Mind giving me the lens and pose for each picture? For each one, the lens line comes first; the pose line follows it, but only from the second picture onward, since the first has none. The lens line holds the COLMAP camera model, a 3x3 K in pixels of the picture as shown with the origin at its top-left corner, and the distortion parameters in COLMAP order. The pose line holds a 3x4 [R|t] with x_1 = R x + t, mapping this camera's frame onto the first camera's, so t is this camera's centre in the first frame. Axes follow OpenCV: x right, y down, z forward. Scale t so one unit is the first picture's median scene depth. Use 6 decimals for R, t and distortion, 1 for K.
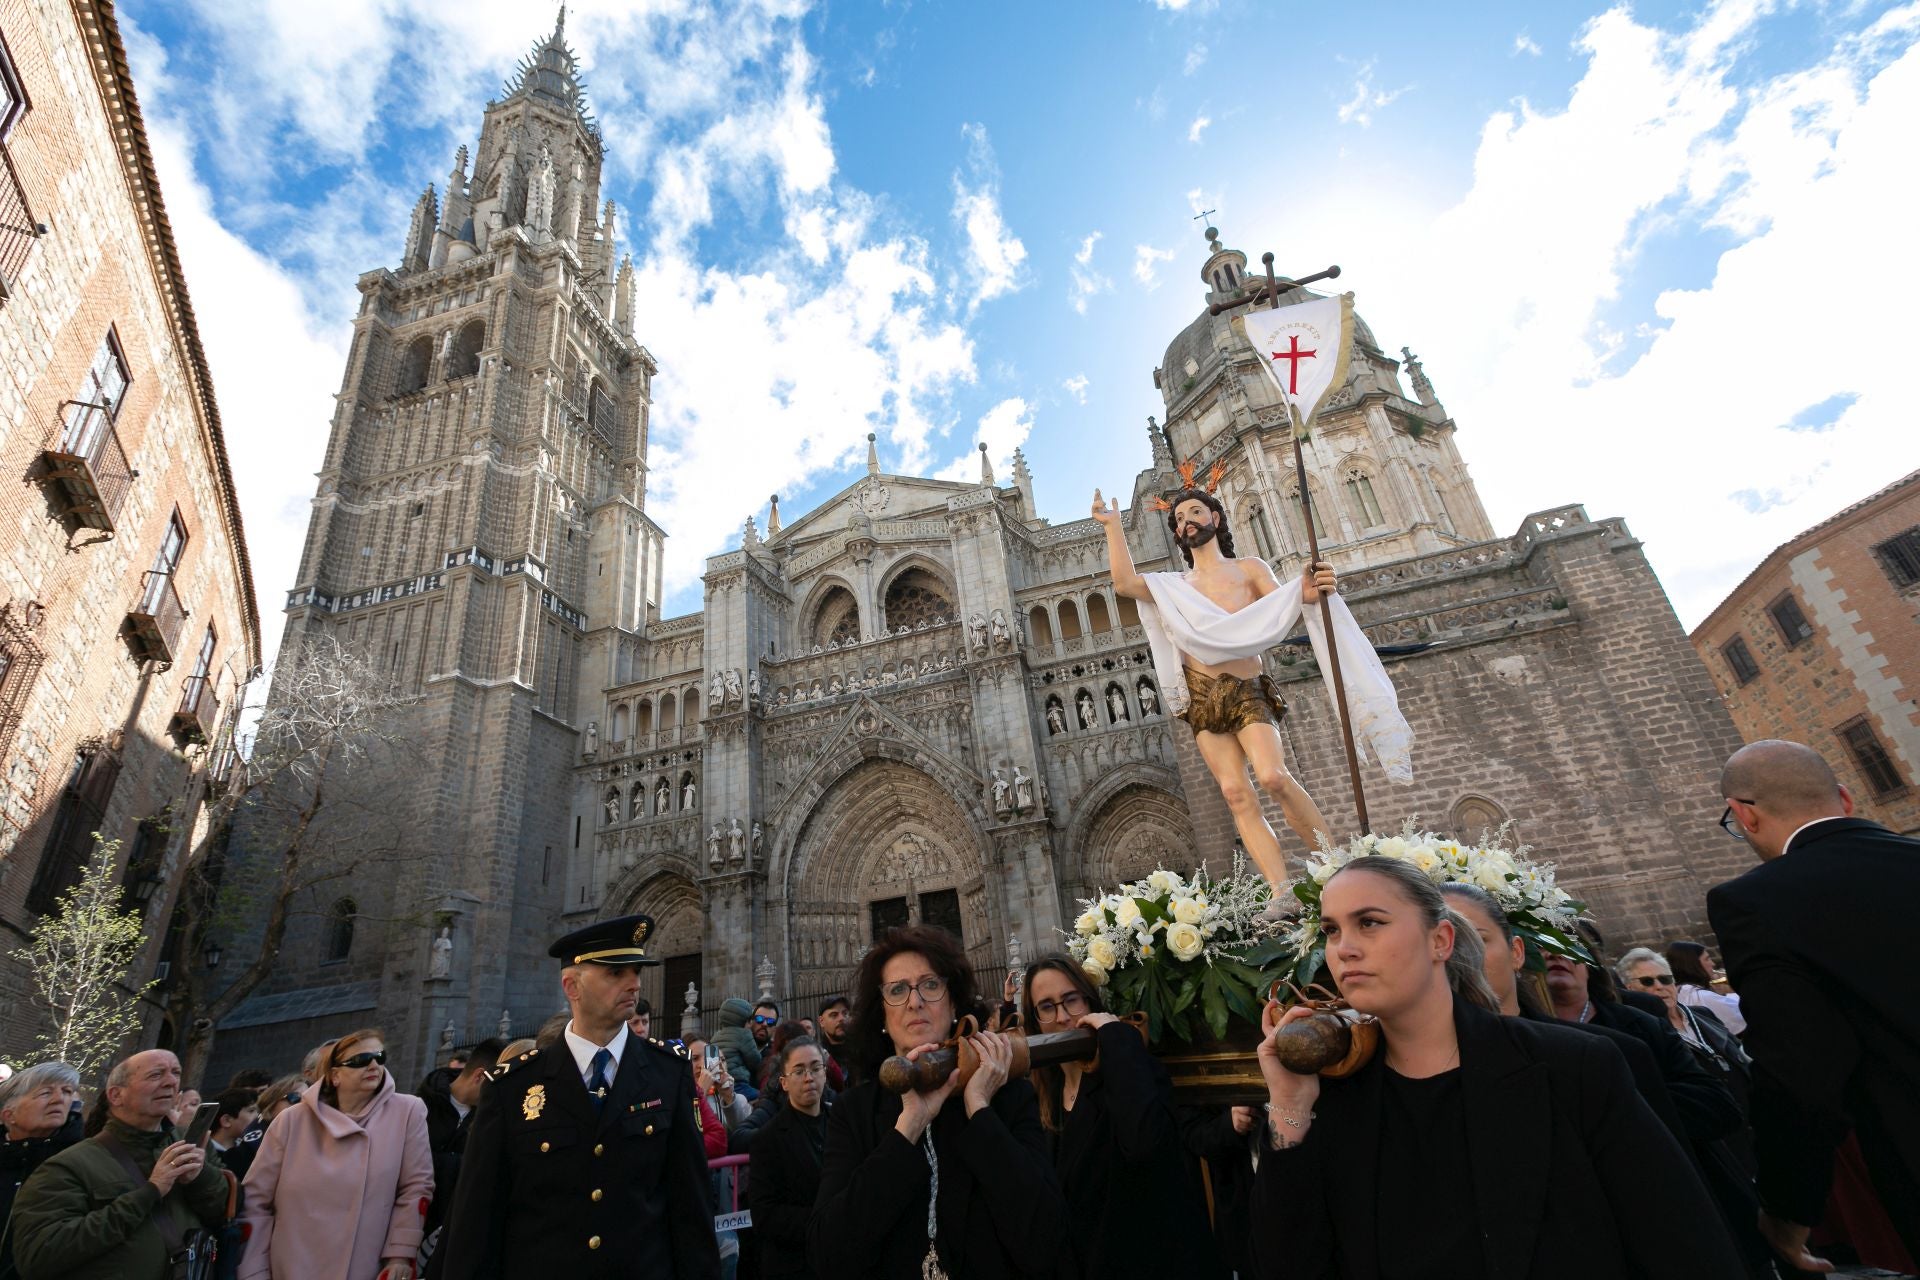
lens RADIAL K [[895.6, 0, 917.0], [0, 895.6, 637.5], [0, 0, 1]] dist [0.001656, 0.000221]
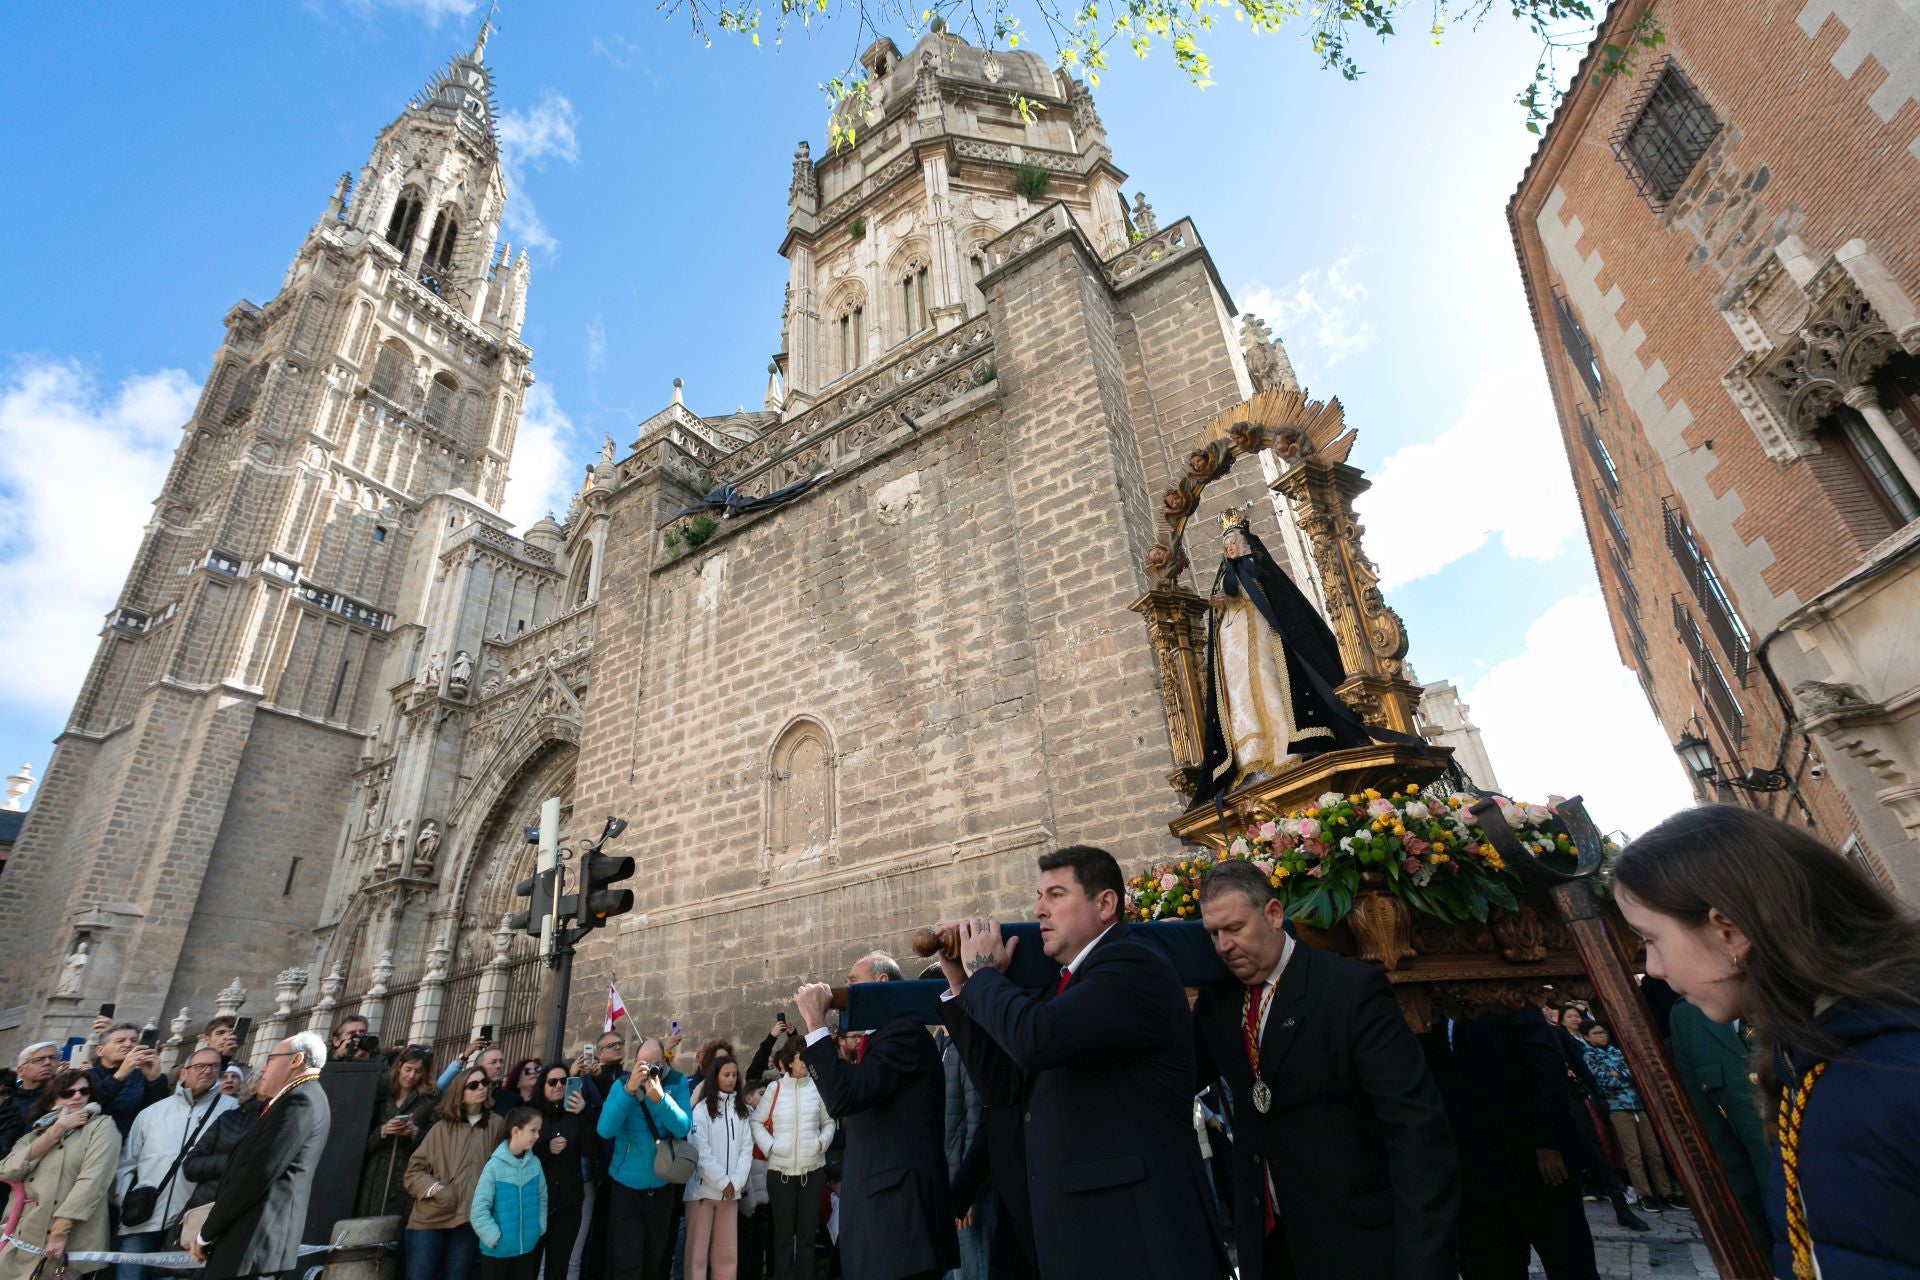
lens RADIAL K [[904.1, 0, 960.0], [0, 904.1, 640.0], [0, 0, 1]] dist [-0.007091, 0.000671]
pose [[0.956837, -0.093199, -0.275277, 0.831563], [0.090455, 0.995642, -0.022679, 0.140366], [0.276191, -0.003200, 0.961097, 0.437900]]
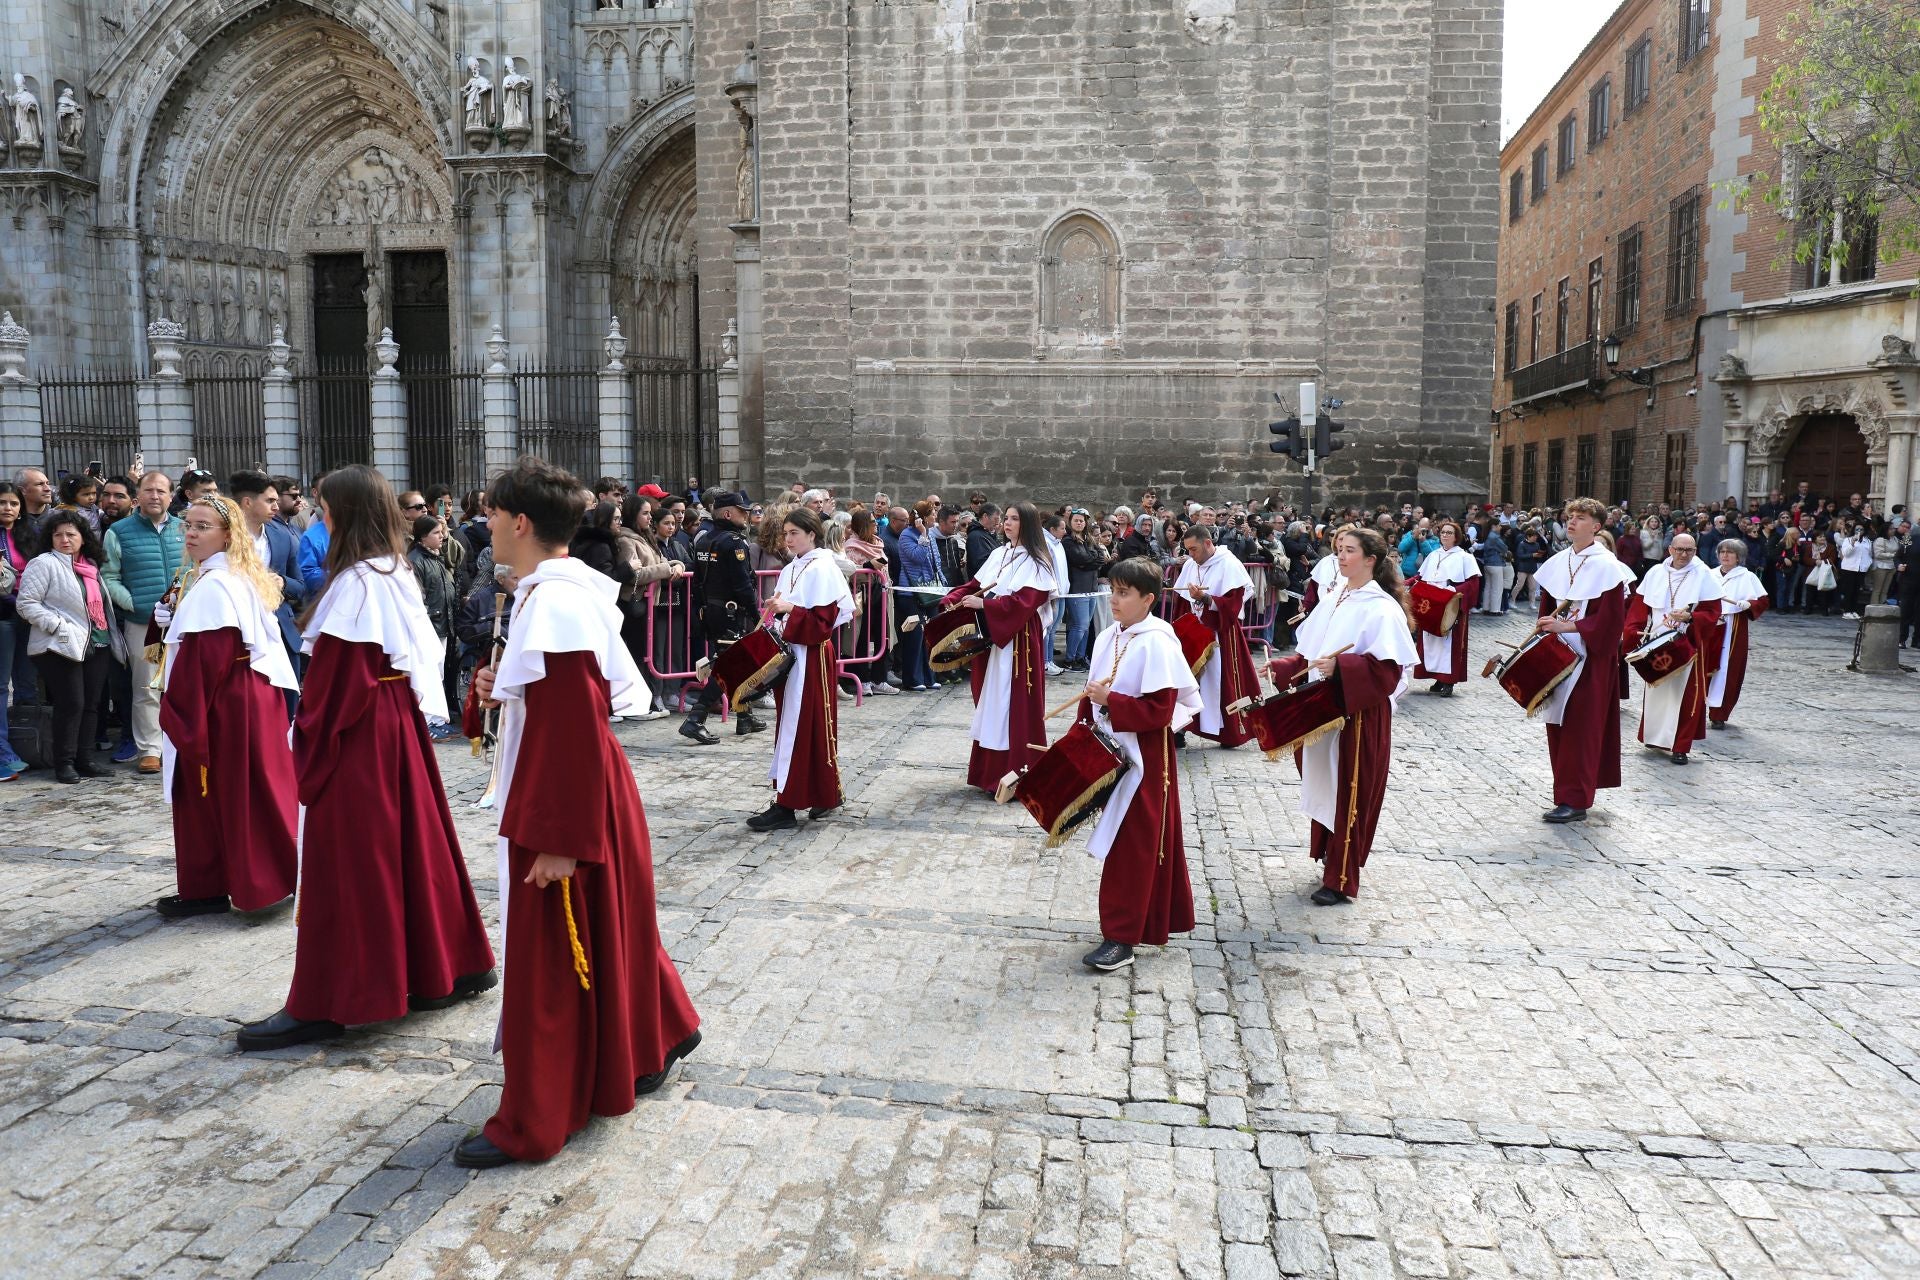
lens RADIAL K [[1346.8, 0, 960.0], [0, 1346.8, 640.0], [0, 0, 1]] dist [-0.078690, 0.064070]
pose [[0.976035, 0.087032, 0.199453, 0.350960], [-0.177810, 0.847354, 0.500375, -0.022234], [-0.125458, -0.523848, 0.842522, 0.056589]]
